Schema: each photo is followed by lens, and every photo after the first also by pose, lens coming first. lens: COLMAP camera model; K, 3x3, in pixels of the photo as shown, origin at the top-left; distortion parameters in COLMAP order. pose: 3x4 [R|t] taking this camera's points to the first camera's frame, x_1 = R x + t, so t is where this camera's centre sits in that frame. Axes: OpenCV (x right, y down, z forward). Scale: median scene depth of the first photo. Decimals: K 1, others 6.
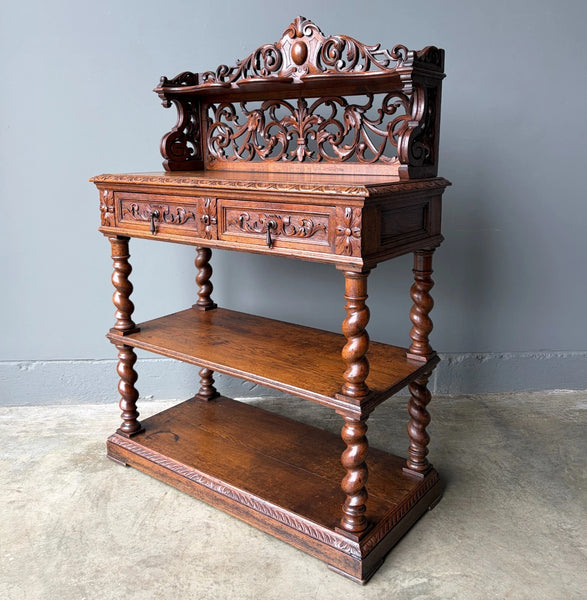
lens RADIAL K [[607.5, 0, 293.3], [0, 607.5, 270.7], [0, 0, 1]] dist [0.035880, -0.034611]
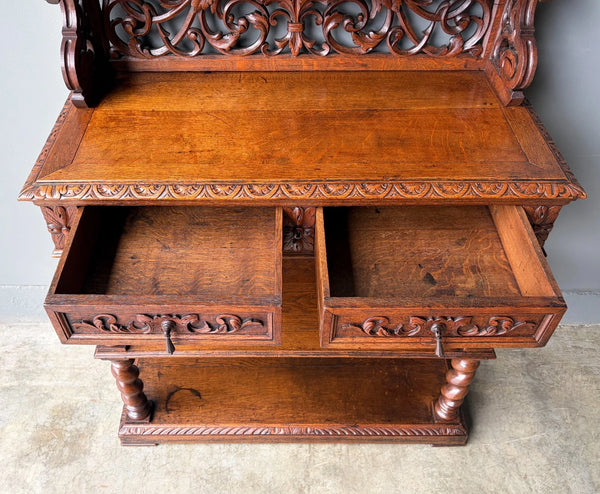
lens RADIAL K [[567.2, 0, 275.5], [0, 567.2, 261.9], [0, 0, 1]] dist [0.006806, 0.029219]
pose [[0.796280, -0.436023, 0.419312, -0.408384], [0.123883, 0.796006, 0.592476, -0.404672], [-0.592108, -0.419831, 0.687859, 0.488171]]
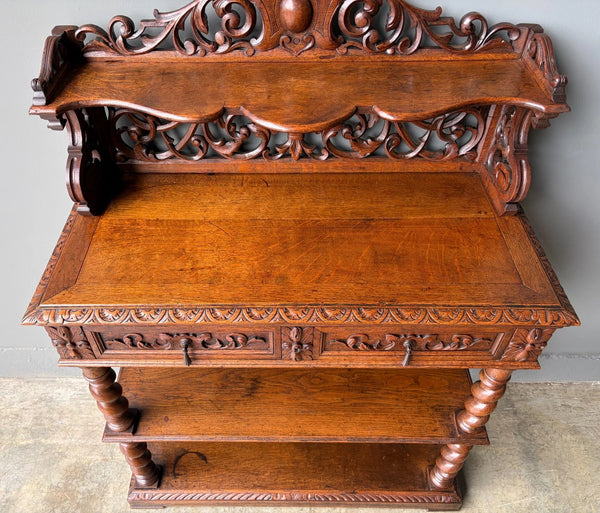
lens RADIAL K [[518.6, 0, 281.8], [0, 518.6, 261.9], [0, 0, 1]] dist [0.021369, 0.001445]
pose [[0.799829, -0.435735, 0.412806, -0.329138], [0.125092, 0.793655, 0.595369, -0.481542], [-0.587049, -0.424554, 0.689295, 0.560120]]
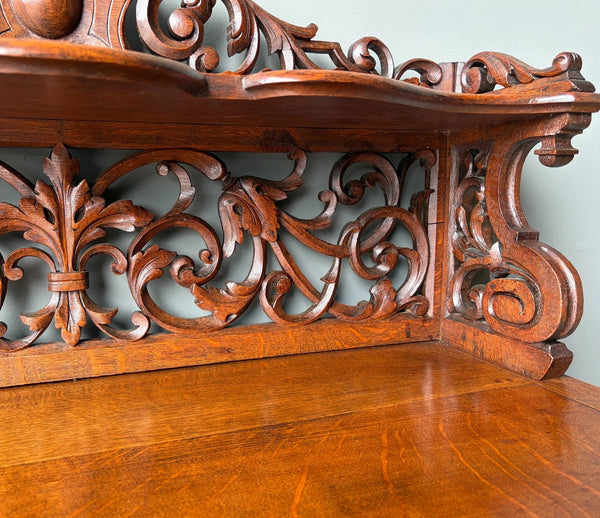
lens RADIAL K [[553.2, 0, 267.5], [0, 553.2, 261.6], [0, 0, 1]] dist [0.077759, -0.136018]
pose [[0.560865, -0.114014, 0.820019, -0.171610], [0.172832, 0.984774, 0.018709, -0.222141], [-0.809666, 0.131232, 0.572031, 0.792118]]
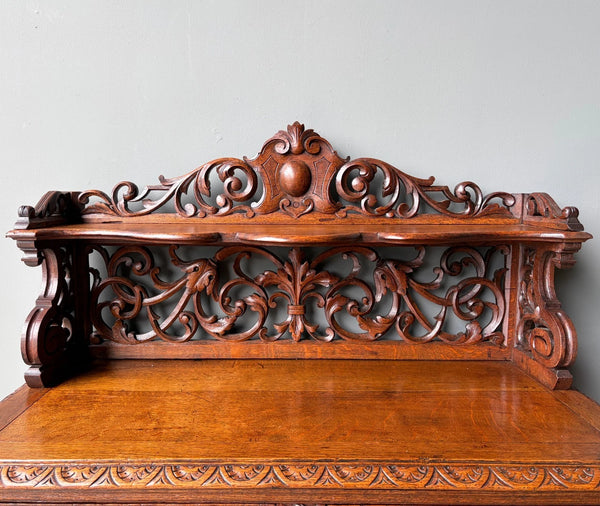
lens RADIAL K [[526.4, 0, 286.8], [0, 526.4, 250.3], [0, 0, 1]] dist [0.077703, -0.150310]
pose [[0.798316, -0.062393, 0.598998, -0.337972], [0.117117, 0.991714, -0.052789, -0.260276], [-0.590741, 0.112295, 0.799009, 0.588540]]
